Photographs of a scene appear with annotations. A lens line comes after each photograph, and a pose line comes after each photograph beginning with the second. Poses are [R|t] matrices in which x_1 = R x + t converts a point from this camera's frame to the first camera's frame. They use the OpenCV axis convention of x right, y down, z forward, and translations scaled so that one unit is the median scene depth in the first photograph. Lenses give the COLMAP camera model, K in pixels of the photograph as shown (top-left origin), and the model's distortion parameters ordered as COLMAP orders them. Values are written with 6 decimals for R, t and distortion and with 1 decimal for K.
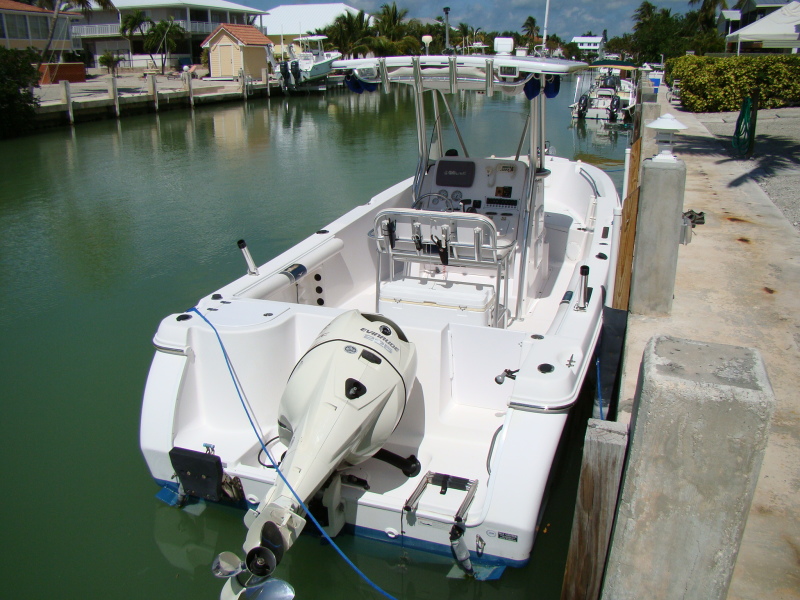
lens RADIAL K [[719.8, 0, 400.0], [0, 719.8, 300.0], [0, 0, 1]] dist [-0.196296, 0.156411]
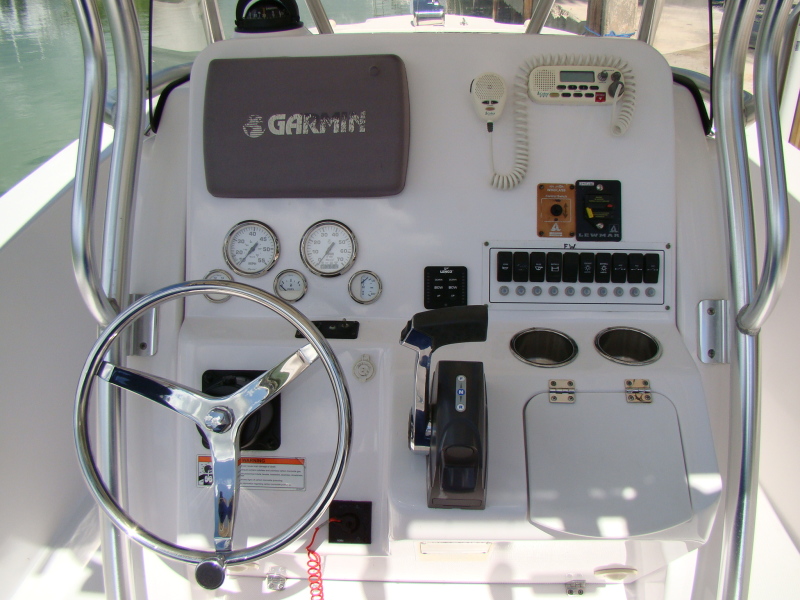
lens RADIAL K [[719.8, 0, 400.0], [0, 719.8, 300.0], [0, 0, 1]] dist [-0.196296, 0.156411]
pose [[0.950482, -0.154521, 0.269643, 0.006843], [0.109392, 0.978453, 0.175109, -0.025117], [-0.290891, -0.136942, 0.946905, 0.125600]]
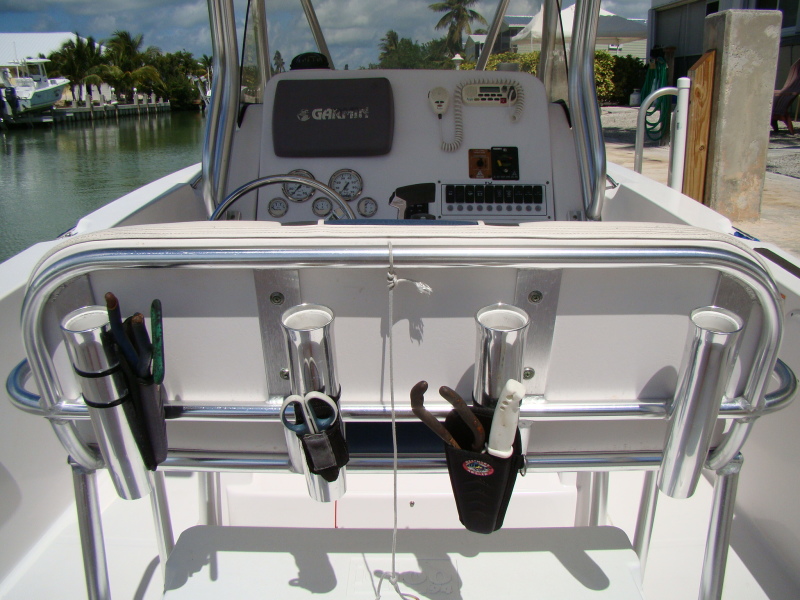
lens RADIAL K [[719.8, 0, 400.0], [0, 719.8, 300.0], [0, 0, 1]] dist [-0.196296, 0.156411]
pose [[0.940957, -0.093238, 0.325433, -0.000773], [0.109735, 0.993424, -0.032668, -0.012739], [-0.320247, 0.066451, 0.945001, 0.107714]]
